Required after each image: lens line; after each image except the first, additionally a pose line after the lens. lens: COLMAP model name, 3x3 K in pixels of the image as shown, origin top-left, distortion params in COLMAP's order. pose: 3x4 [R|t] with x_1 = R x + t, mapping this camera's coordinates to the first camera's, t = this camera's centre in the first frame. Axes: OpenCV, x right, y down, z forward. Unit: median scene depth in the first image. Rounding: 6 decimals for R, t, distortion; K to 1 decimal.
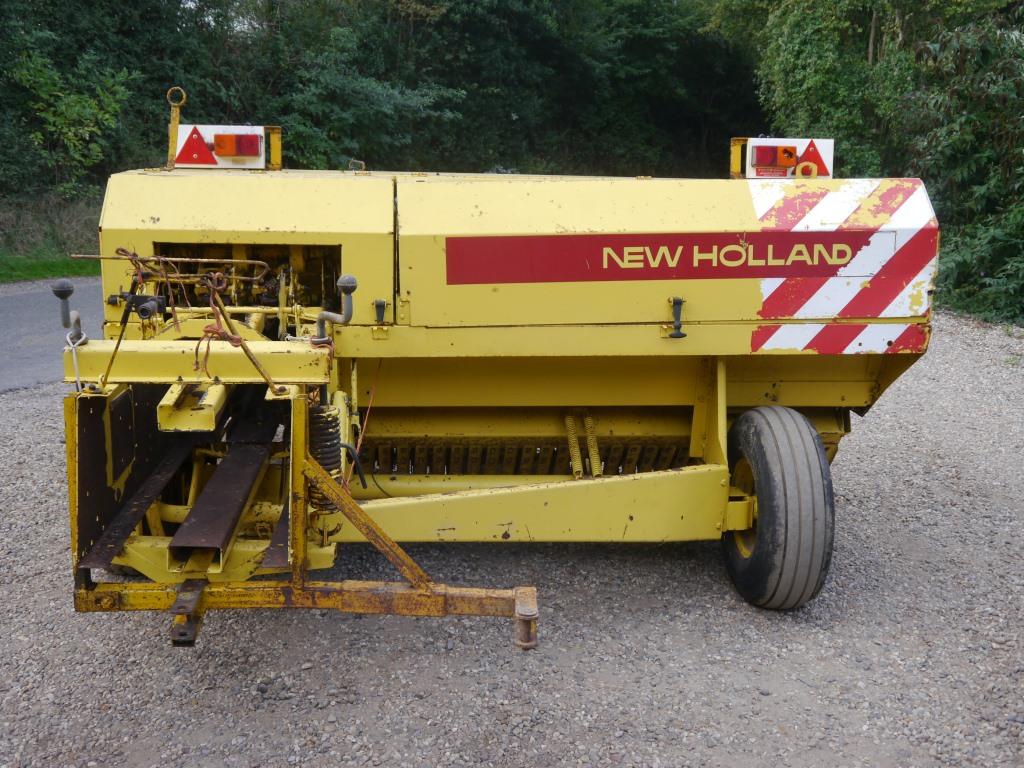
lens RADIAL K [[1120.0, 0, 512.0], [0, 1120.0, 384.0], [0, 0, 1]] dist [-0.011169, 0.025198]
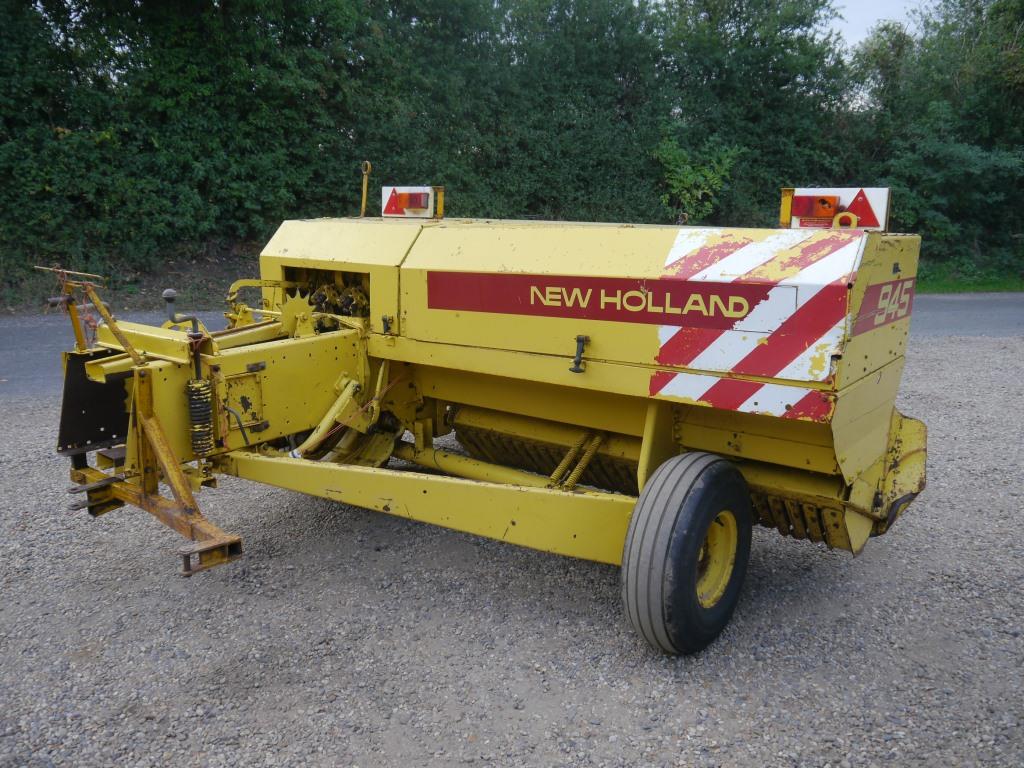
lens RADIAL K [[848.8, 0, 512.0], [0, 848.8, 384.0], [0, 0, 1]] dist [-0.035871, 0.019043]
pose [[0.746559, 0.129614, -0.652572, 0.631352], [-0.129813, 0.990366, 0.048196, -0.060459], [0.652533, 0.048731, 0.756192, 0.327249]]
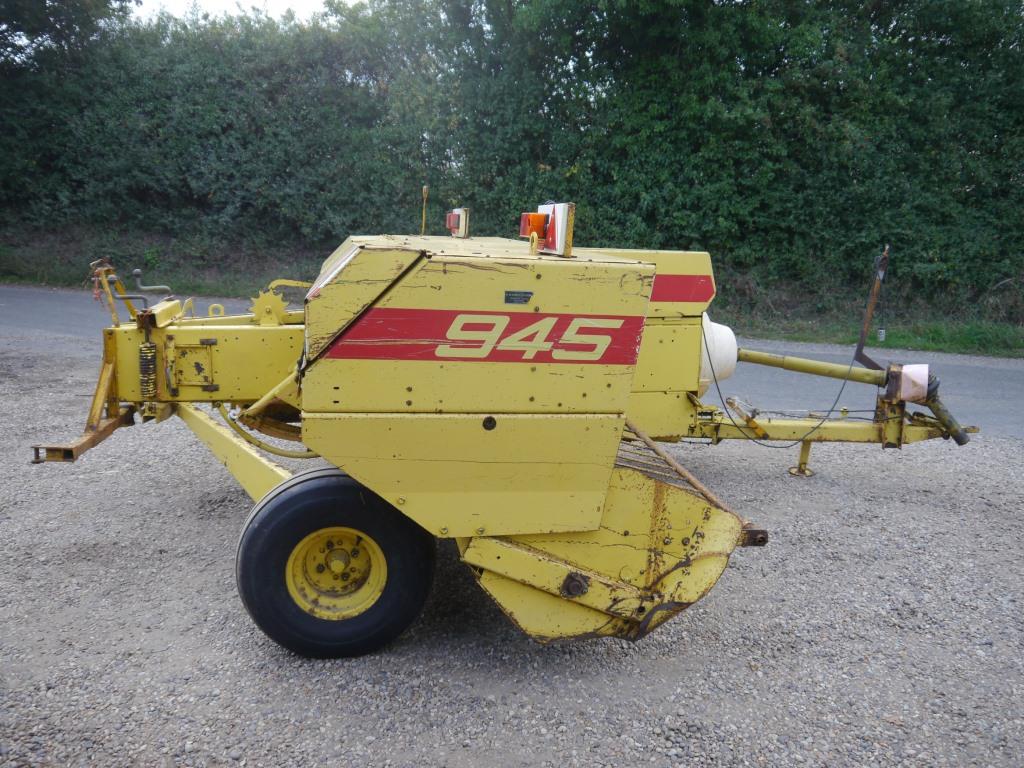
lens RADIAL K [[848.8, 0, 512.0], [0, 848.8, 384.0], [0, 0, 1]] dist [-0.035871, 0.019043]
pose [[0.097729, 0.169960, -0.980593, 1.027075], [-0.222340, 0.964134, 0.144949, -0.200050], [0.970059, 0.203860, 0.132013, 1.051419]]
